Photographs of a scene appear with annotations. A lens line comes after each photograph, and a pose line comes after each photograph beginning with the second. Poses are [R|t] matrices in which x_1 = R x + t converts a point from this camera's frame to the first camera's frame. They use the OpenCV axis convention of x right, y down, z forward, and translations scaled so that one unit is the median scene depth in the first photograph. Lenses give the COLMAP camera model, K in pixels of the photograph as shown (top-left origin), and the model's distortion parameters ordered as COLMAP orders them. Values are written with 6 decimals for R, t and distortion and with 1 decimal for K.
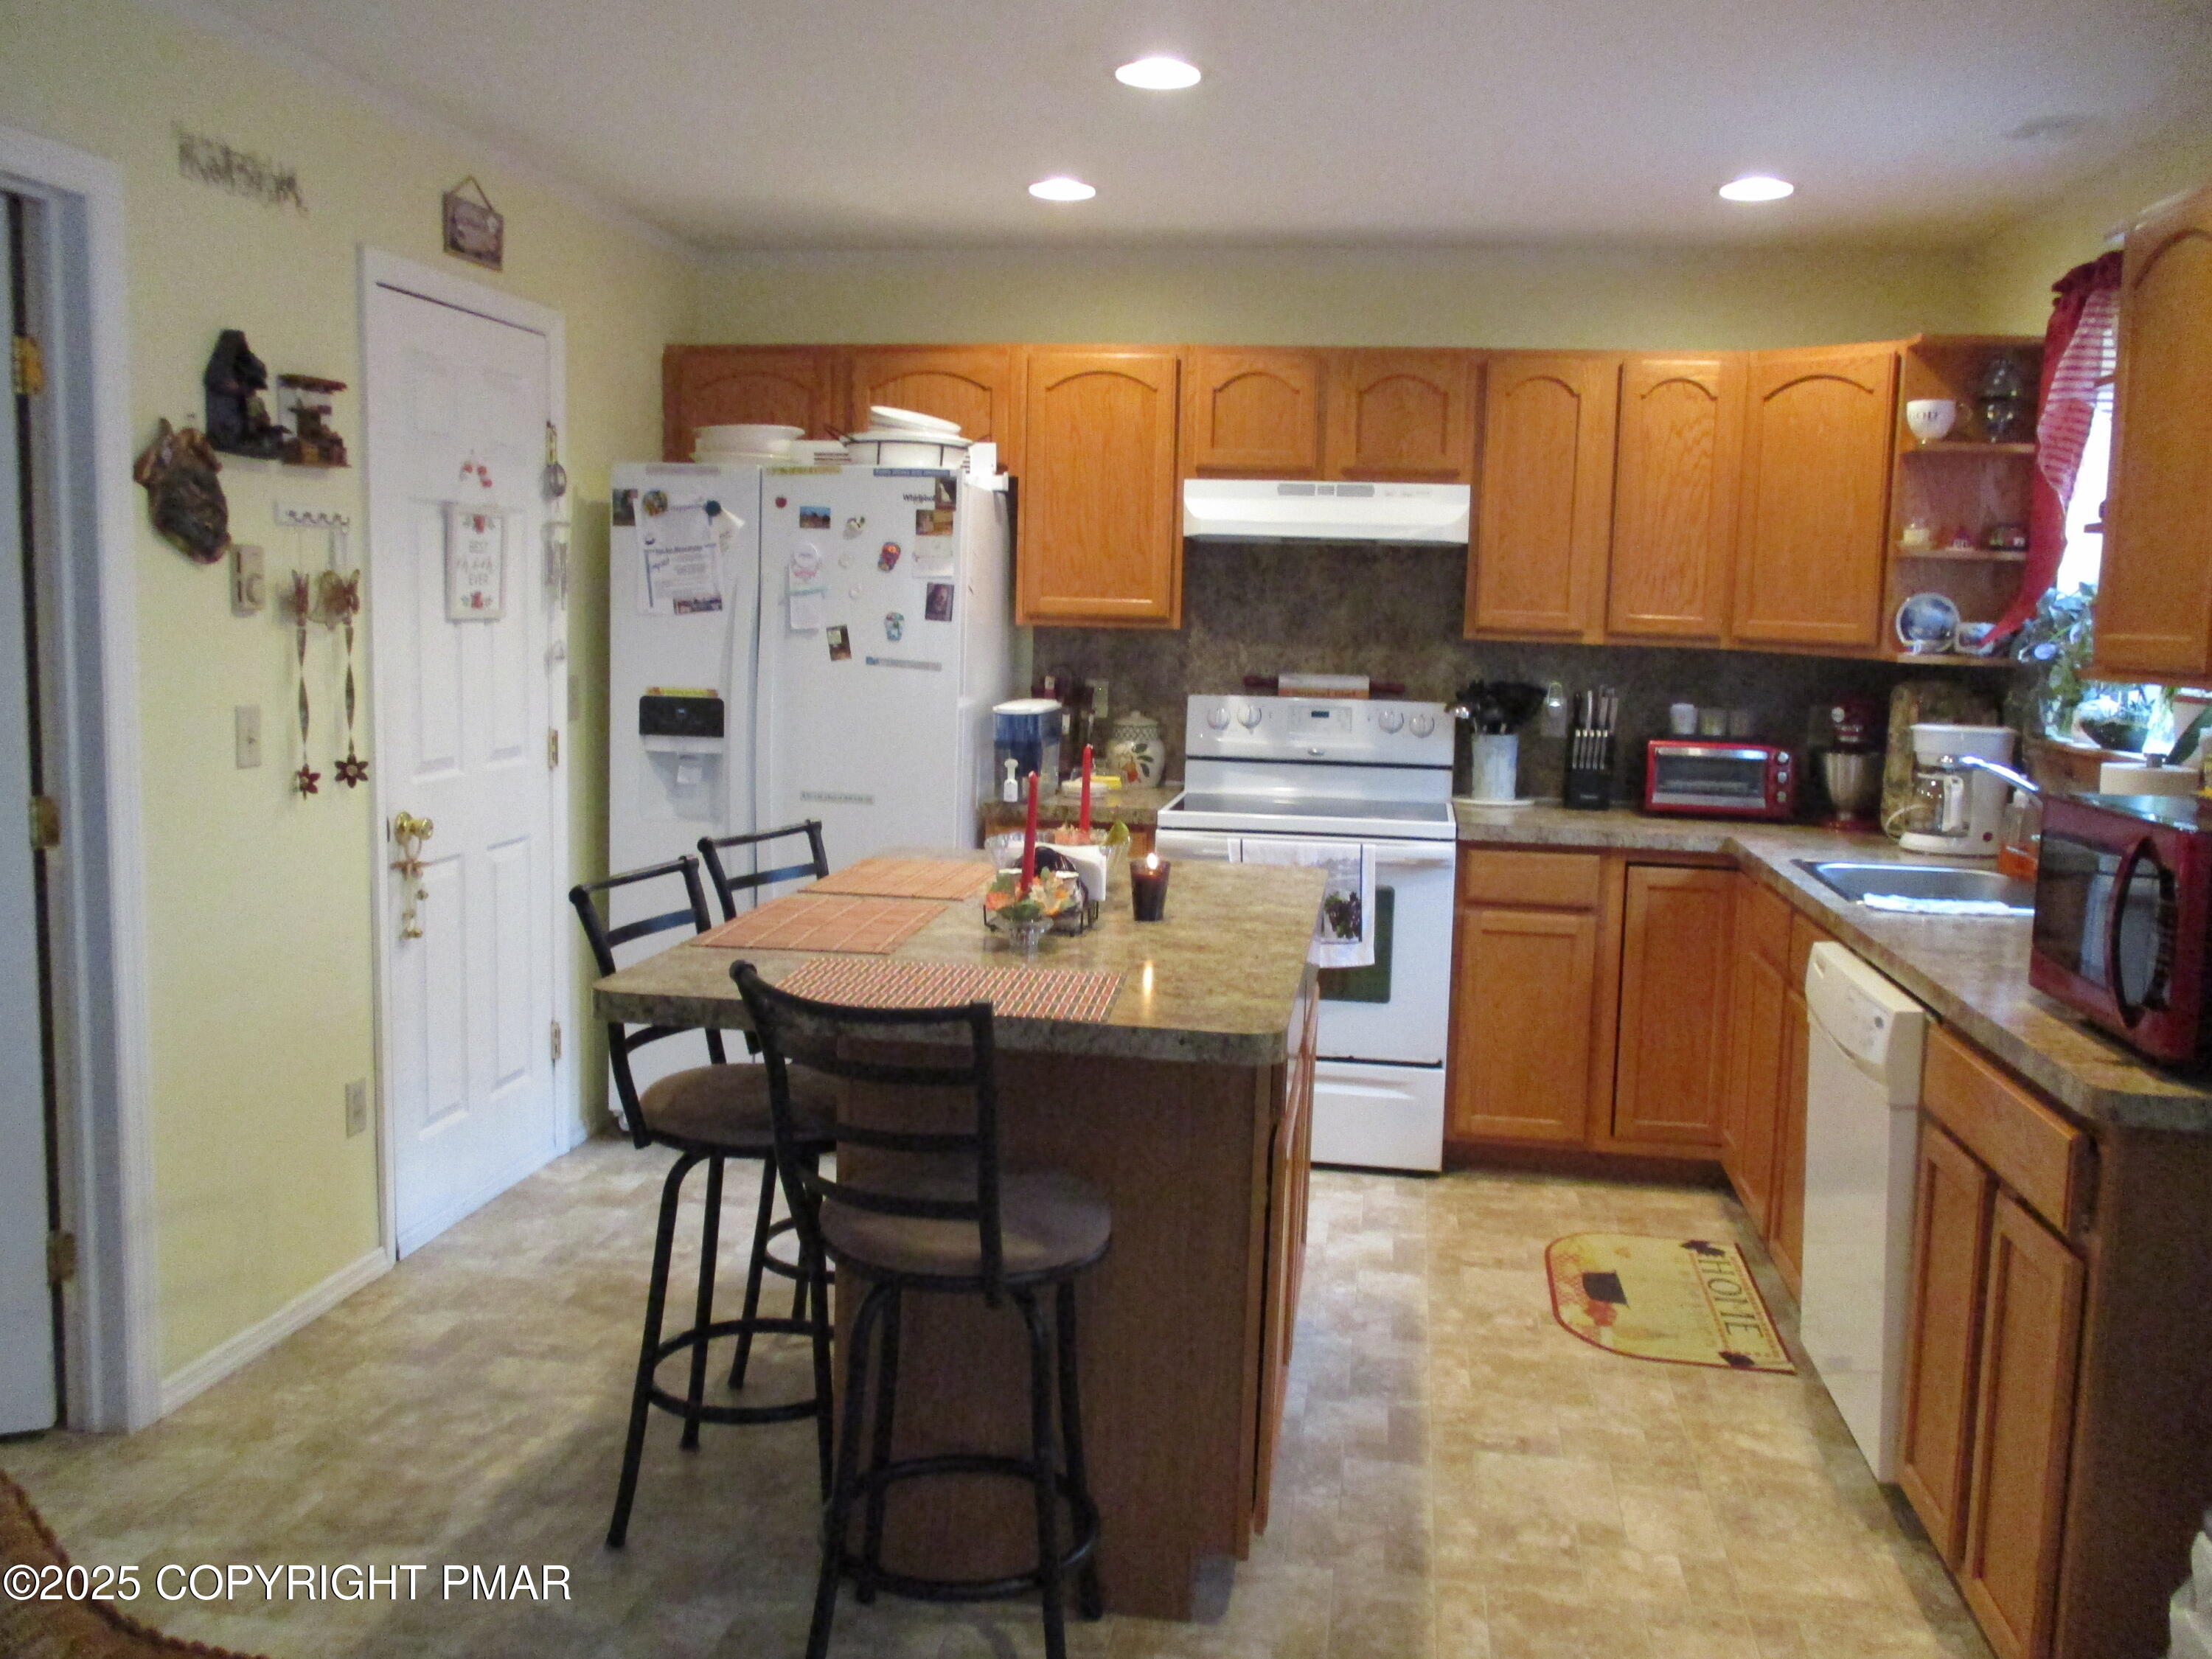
lens RADIAL K [[1865.7, 0, 1106.6], [0, 1865.7, 826.0], [0, 0, 1]] dist [-0.028265, 0.027905]
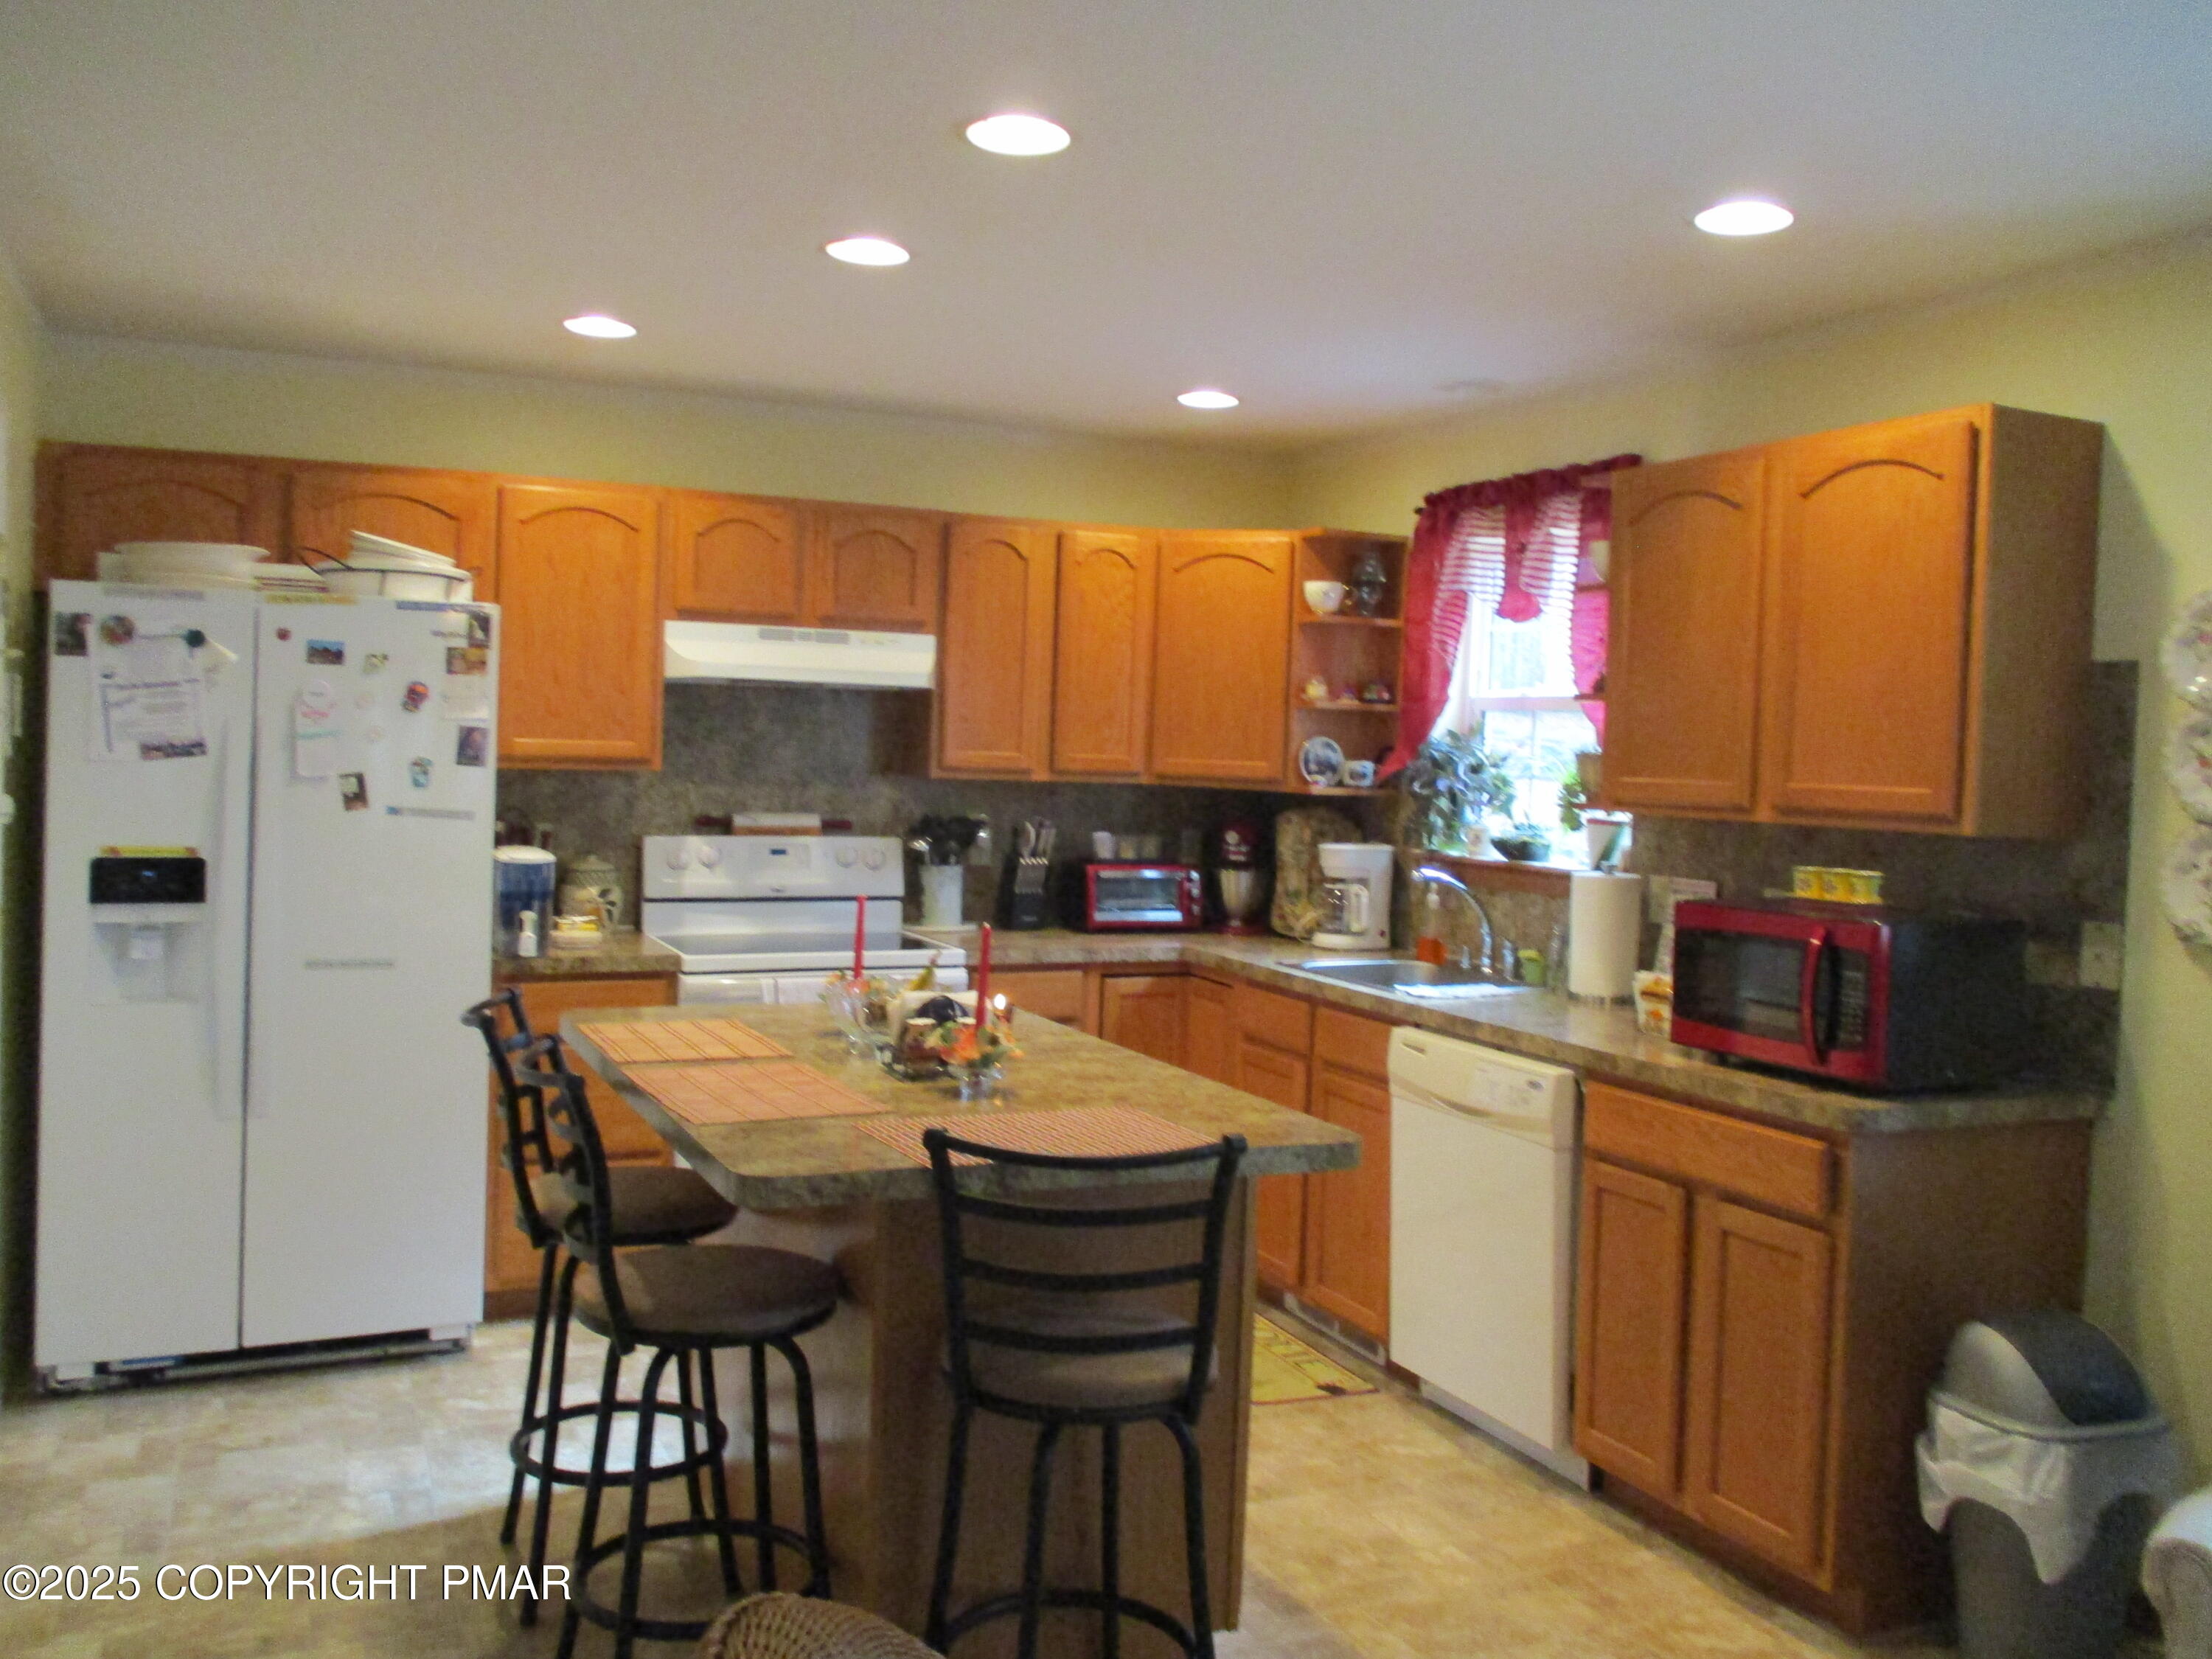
lens RADIAL K [[1865.7, 0, 1114.4], [0, 1865.7, 829.0], [0, 0, 1]] dist [-0.028265, 0.027905]
pose [[0.834664, -0.026518, 0.550121, -0.326941], [0.060495, 0.997211, -0.043715, -0.018535], [-0.547428, 0.069767, 0.833940, 0.052602]]
